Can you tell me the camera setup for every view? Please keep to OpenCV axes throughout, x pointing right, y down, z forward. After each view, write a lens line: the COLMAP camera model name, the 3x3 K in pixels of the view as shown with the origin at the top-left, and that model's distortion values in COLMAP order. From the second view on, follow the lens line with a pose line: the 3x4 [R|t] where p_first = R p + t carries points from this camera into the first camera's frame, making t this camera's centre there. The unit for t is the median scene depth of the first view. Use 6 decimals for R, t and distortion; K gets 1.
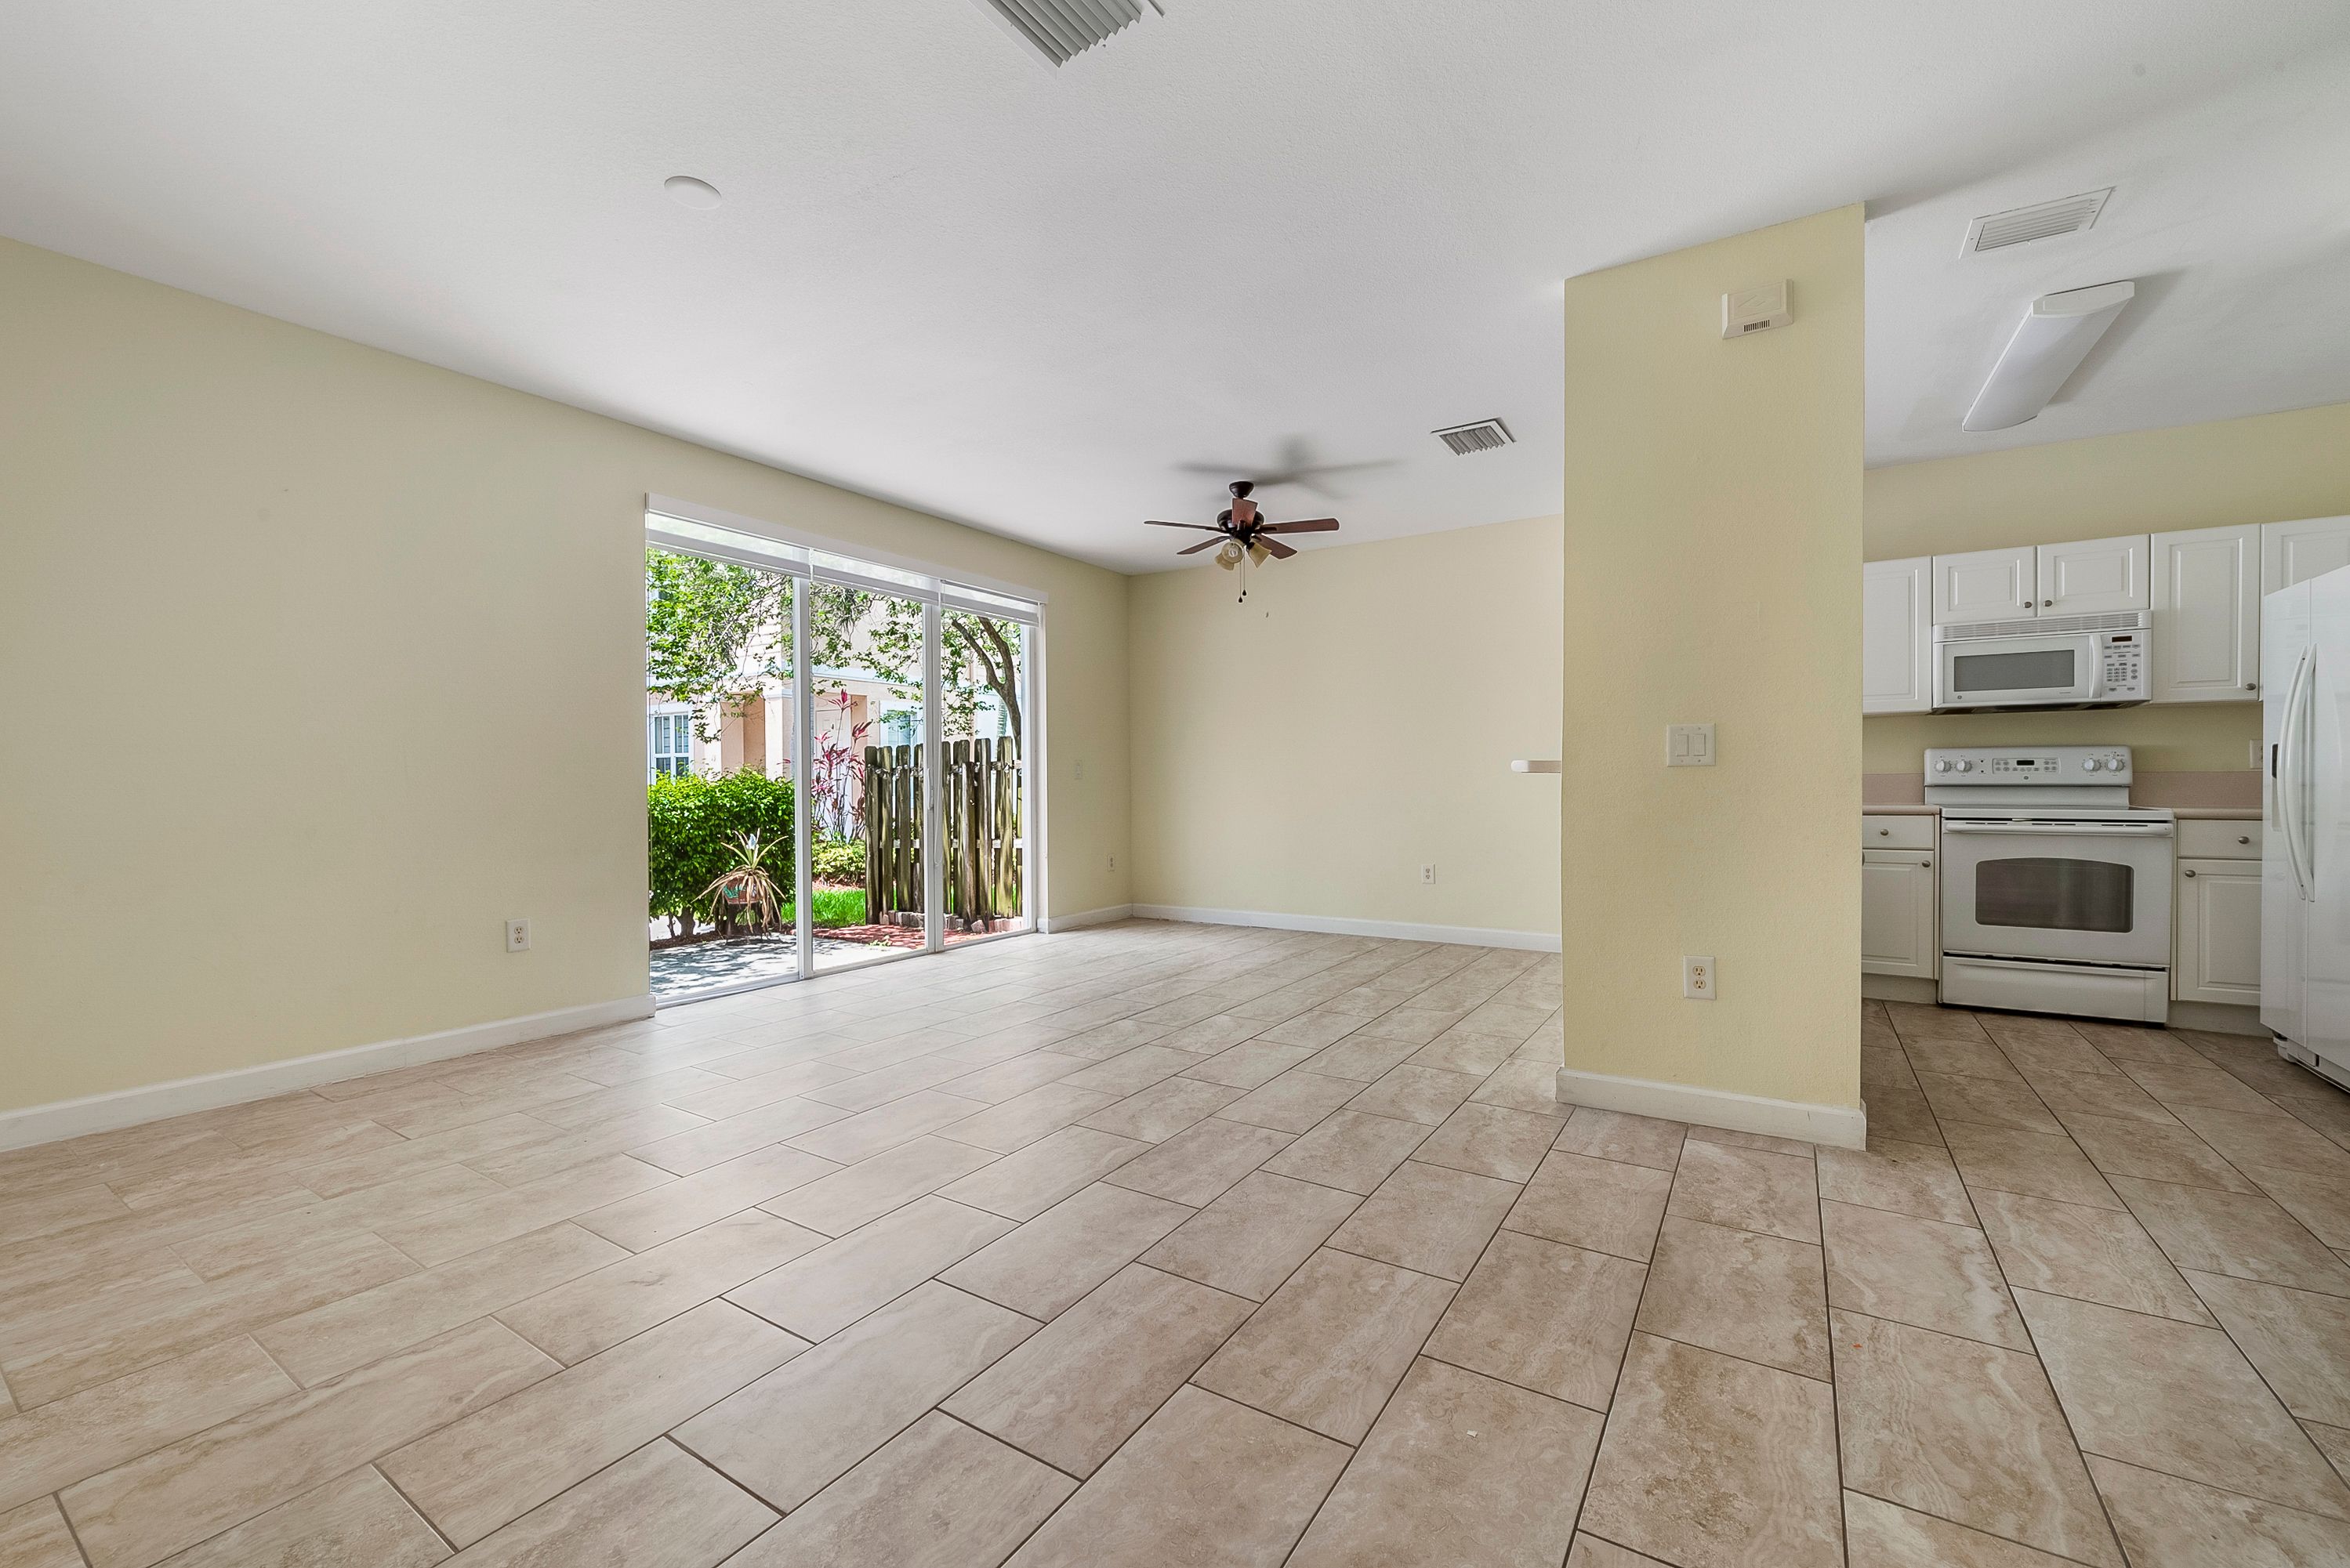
lens RADIAL K [[936.2, 0, 1158.2], [0, 936.2, 788.6], [0, 0, 1]] dist [-0.019356, 0.000892]
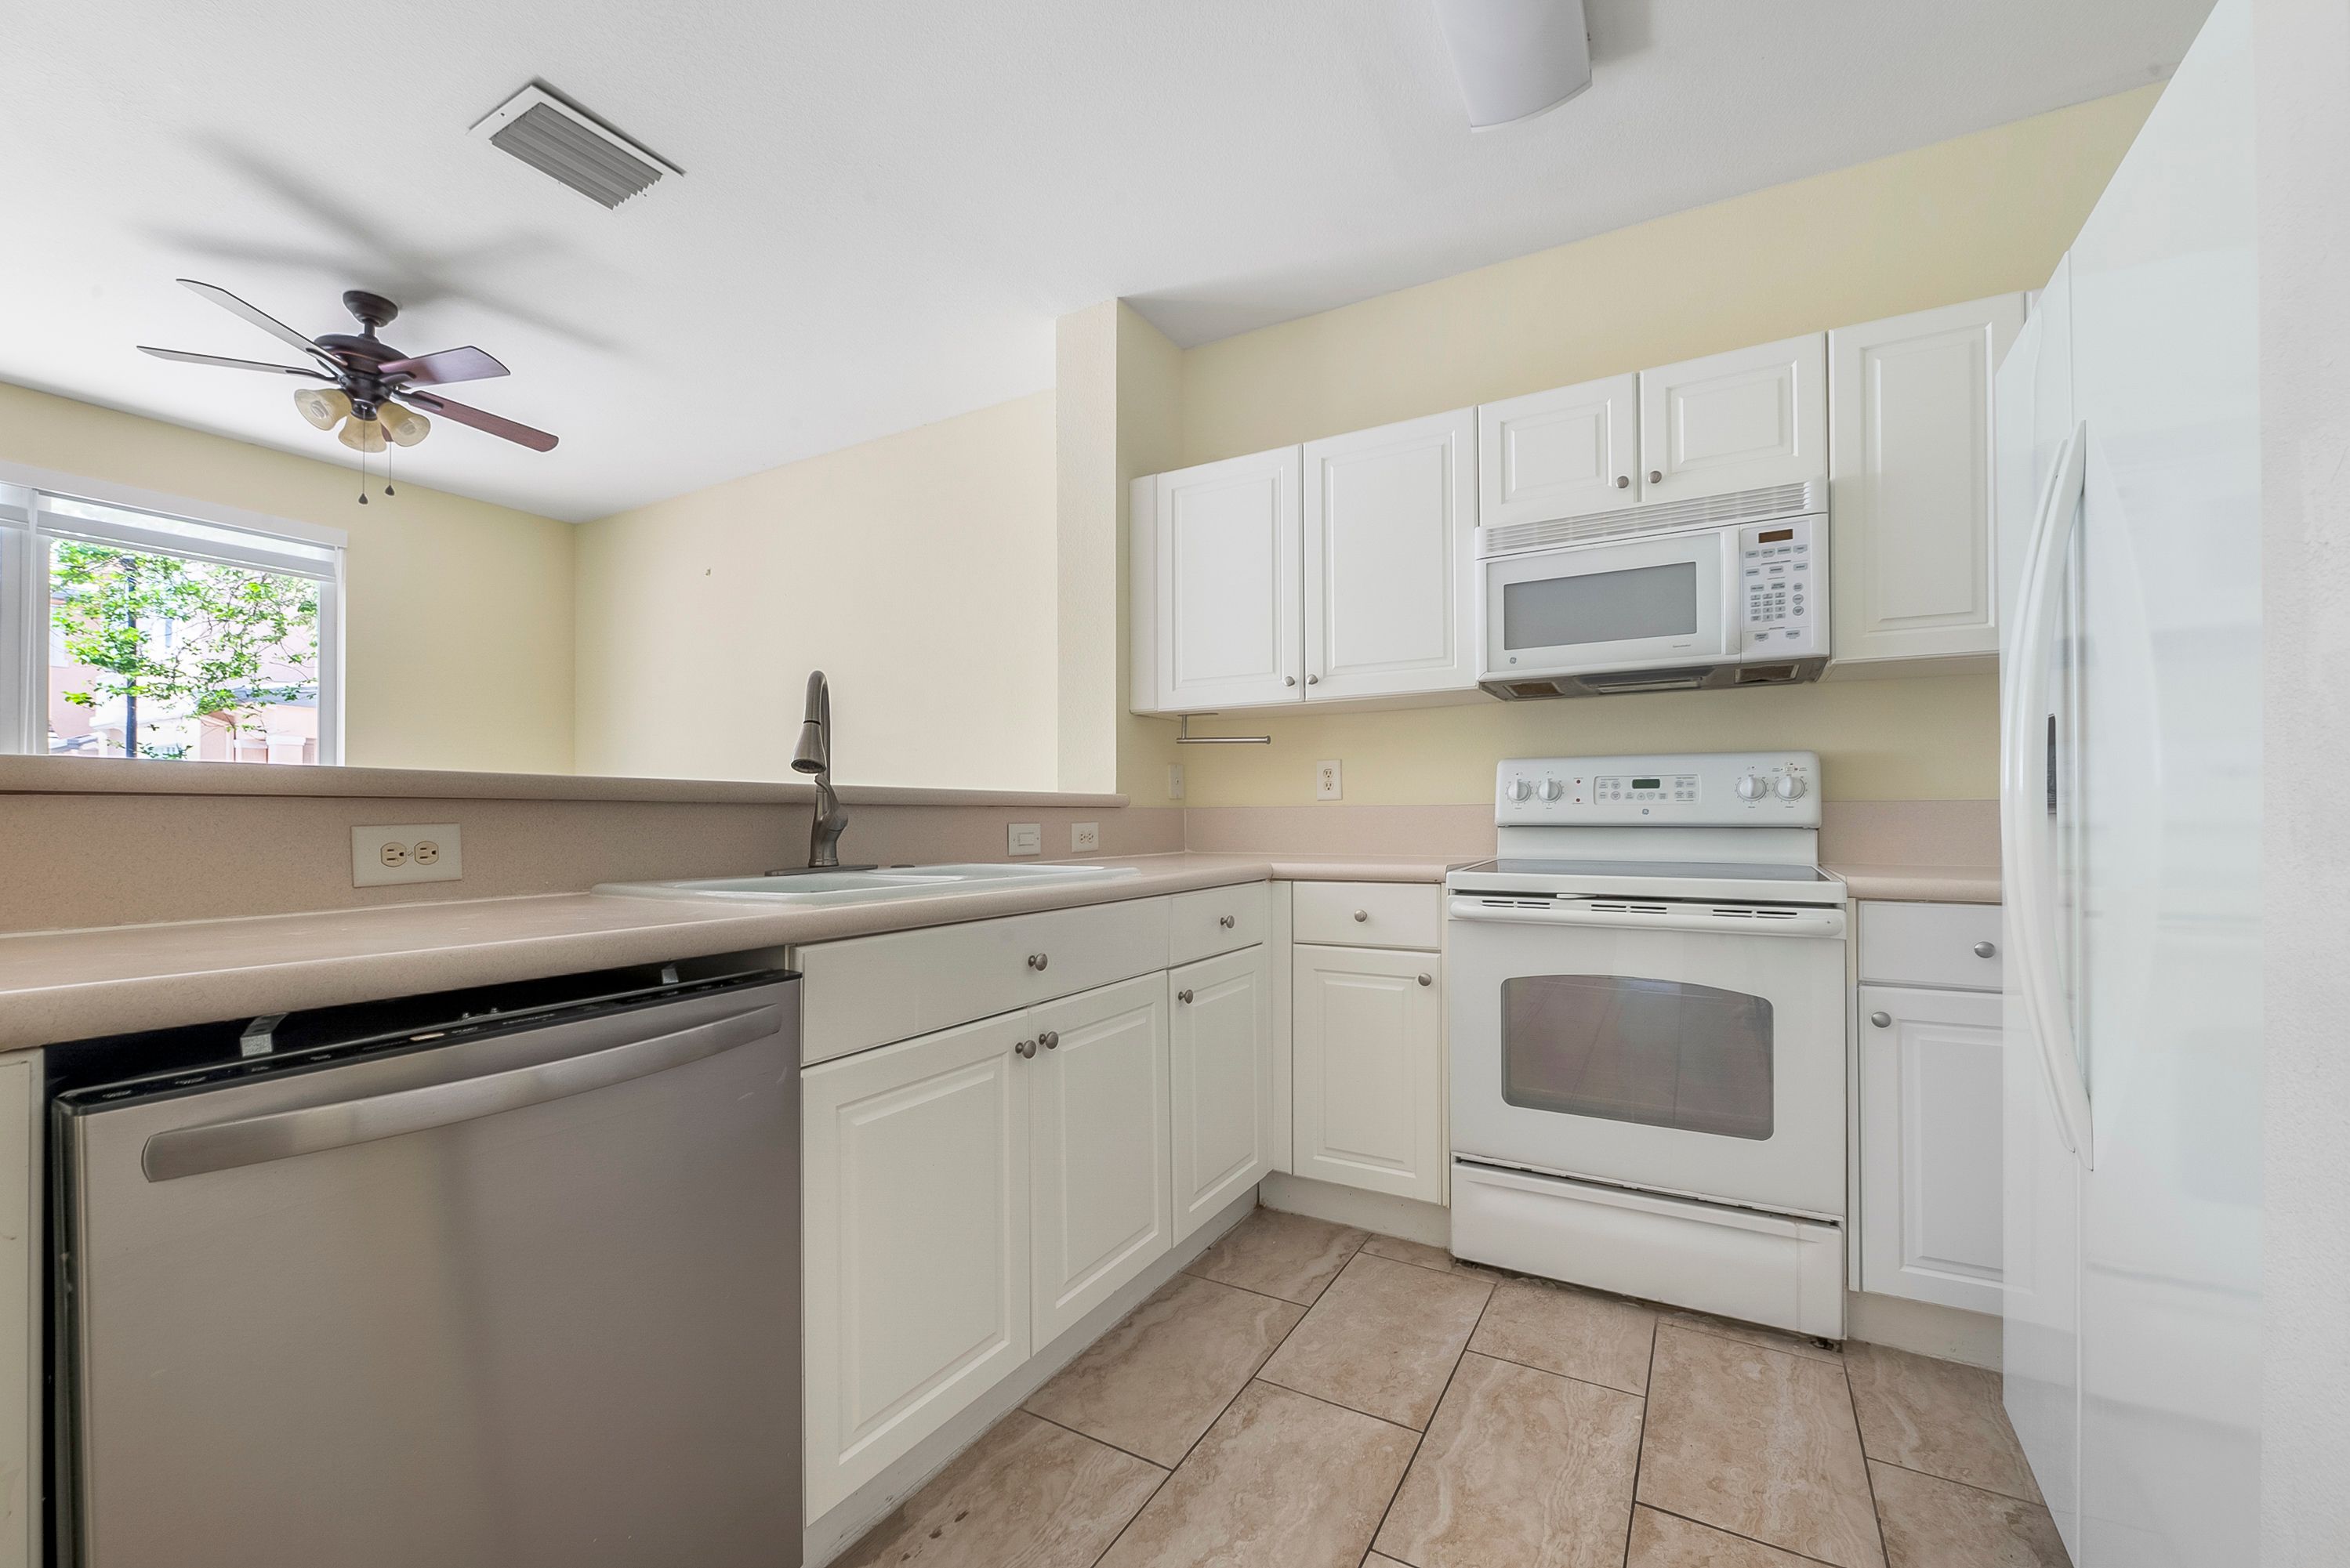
lens RADIAL K [[936.2, 0, 1179.2], [0, 936.2, 805.3], [0, 0, 1]] dist [-0.019356, 0.000892]
pose [[0.998028, 0.002153, 0.062741, 0.657562], [-0.000896, 0.999798, -0.020060, -0.004351], [-0.062772, 0.019964, 0.997828, 0.487878]]
